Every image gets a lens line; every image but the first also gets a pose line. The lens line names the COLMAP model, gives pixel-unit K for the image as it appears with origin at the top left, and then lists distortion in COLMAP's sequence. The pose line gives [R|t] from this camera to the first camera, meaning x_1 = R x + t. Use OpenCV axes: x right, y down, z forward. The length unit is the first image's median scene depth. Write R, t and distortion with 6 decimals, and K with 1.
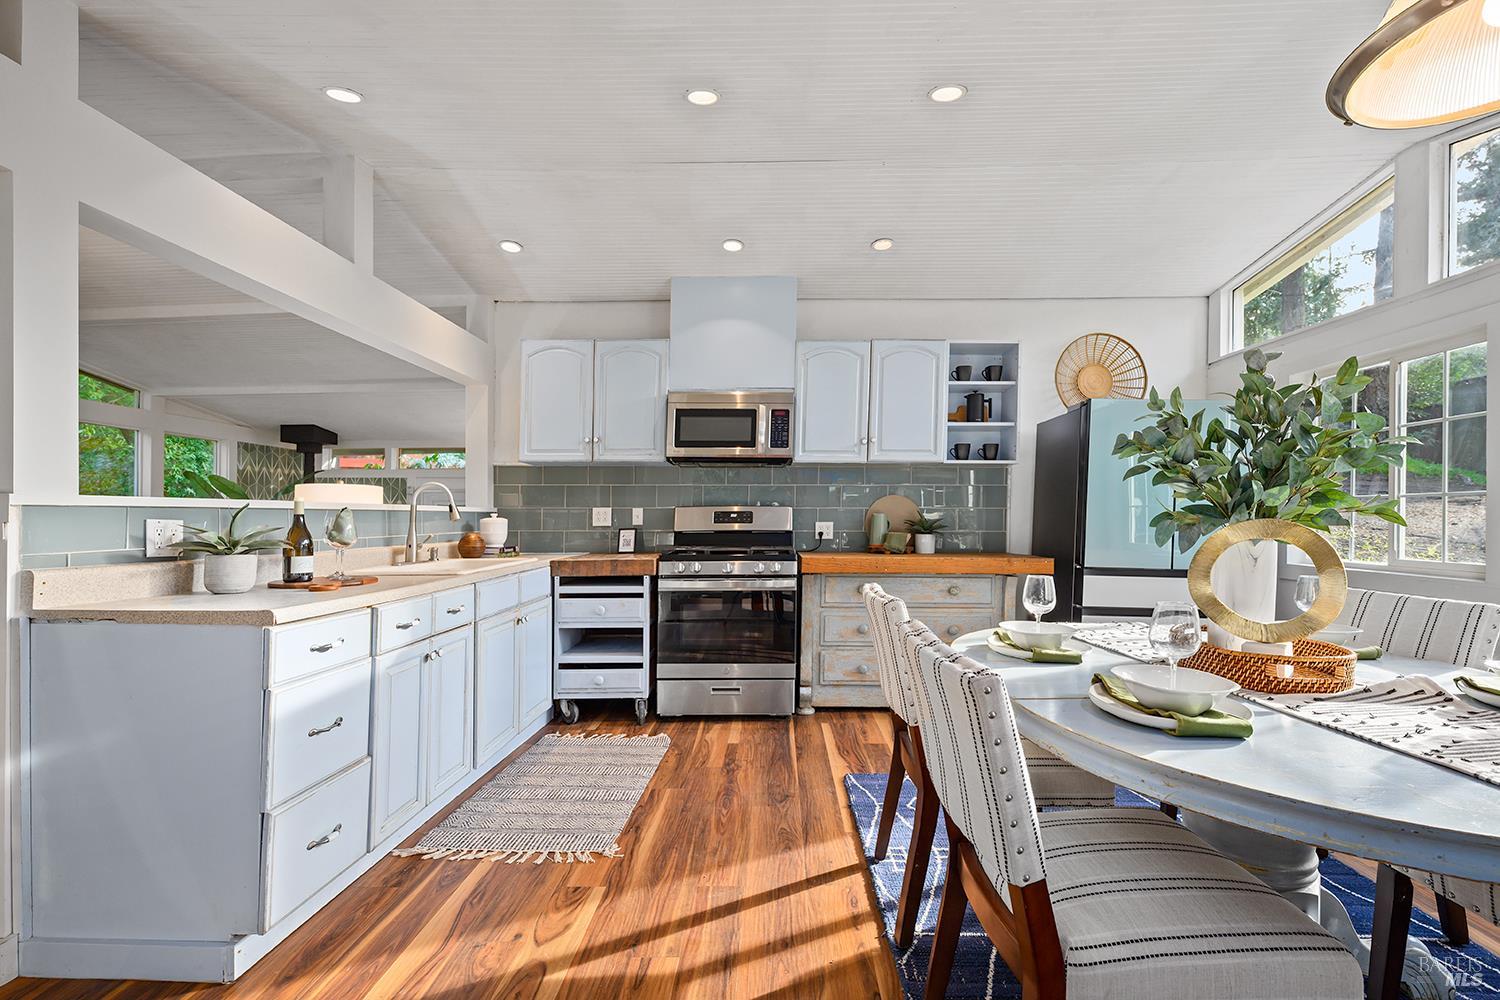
lens RADIAL K [[645.9, 0, 757.5], [0, 645.9, 492.6], [0, 0, 1]] dist [-0.004435, -0.000285]
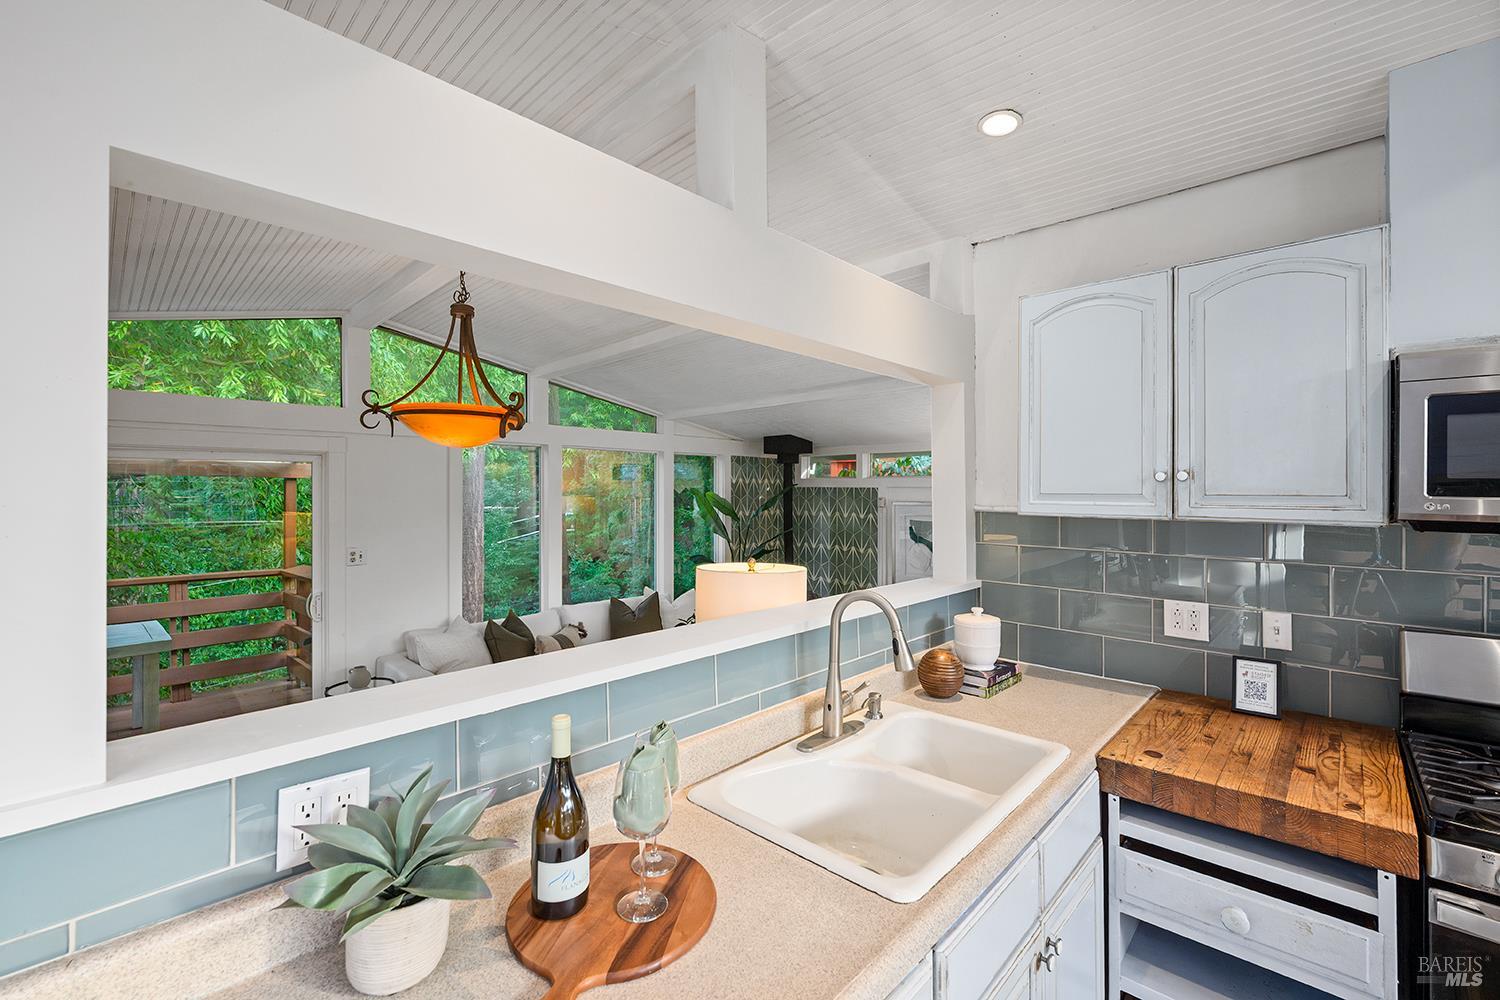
lens RADIAL K [[645.9, 0, 749.7], [0, 645.9, 496.2], [0, 0, 1]] dist [-0.004435, -0.000285]
pose [[0.750371, 0.005362, -0.660995, -0.174137], [0.025083, 0.999016, 0.036579, -0.091636], [0.660541, -0.044028, 0.749498, 0.423453]]
